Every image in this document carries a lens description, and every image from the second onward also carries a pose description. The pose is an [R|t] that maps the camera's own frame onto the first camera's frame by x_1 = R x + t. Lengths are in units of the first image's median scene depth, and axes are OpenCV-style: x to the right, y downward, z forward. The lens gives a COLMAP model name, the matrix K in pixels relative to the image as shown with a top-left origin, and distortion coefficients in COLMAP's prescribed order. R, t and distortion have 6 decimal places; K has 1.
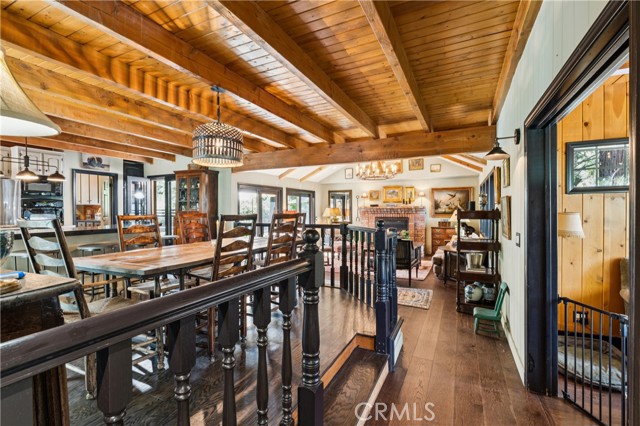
lens RADIAL K [[293.0, 0, 319.3], [0, 293.0, 213.7], [0, 0, 1]] dist [0.000870, 0.000129]
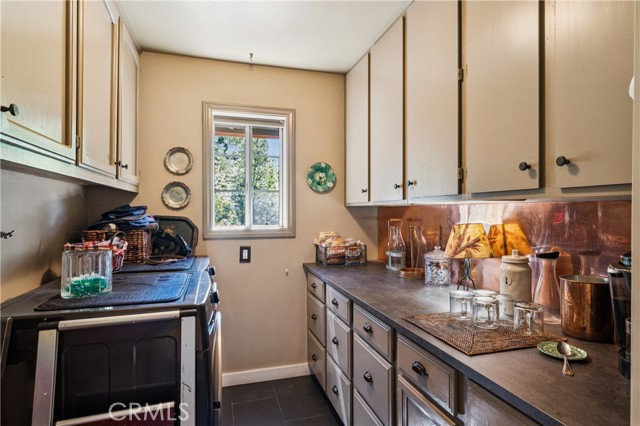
lens RADIAL K [[344.4, 0, 320.0], [0, 344.4, 213.0], [0, 0, 1]] dist [0.000266, 0.000008]
pose [[0.674264, 0.003744, -0.738481, -0.777029], [-0.008950, 0.999955, -0.003102, -0.028737], [0.738436, 0.008701, 0.674267, 0.957815]]
